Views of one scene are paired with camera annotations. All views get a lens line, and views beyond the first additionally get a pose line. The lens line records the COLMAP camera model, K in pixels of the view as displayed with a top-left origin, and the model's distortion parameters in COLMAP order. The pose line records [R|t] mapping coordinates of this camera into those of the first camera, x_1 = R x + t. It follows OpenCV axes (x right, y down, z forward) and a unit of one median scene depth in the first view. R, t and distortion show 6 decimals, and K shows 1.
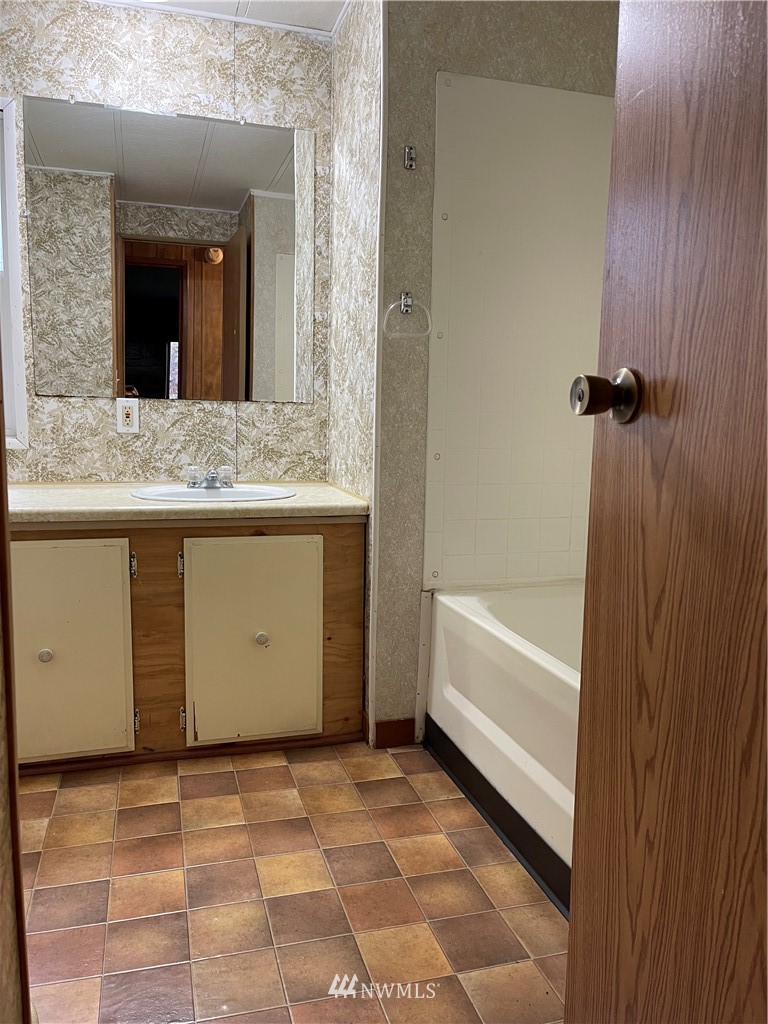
lens RADIAL K [[771.3, 0, 381.5], [0, 771.3, 527.5], [0, 0, 1]] dist [0.051863, -0.088756]
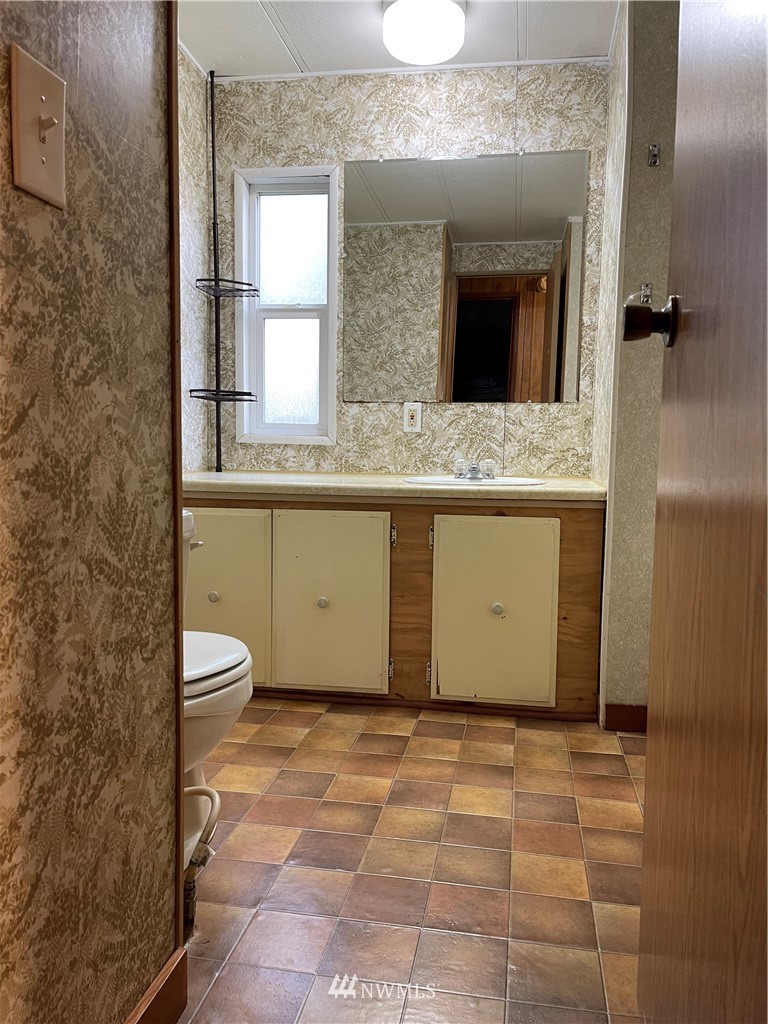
lens RADIAL K [[771.3, 0, 381.5], [0, 771.3, 527.5], [0, 0, 1]] dist [0.051863, -0.088756]
pose [[0.893205, 0.038159, -0.448029, 0.174527], [-0.059637, 0.997644, -0.033923, 0.070159], [0.445678, 0.057019, 0.893375, -0.060513]]
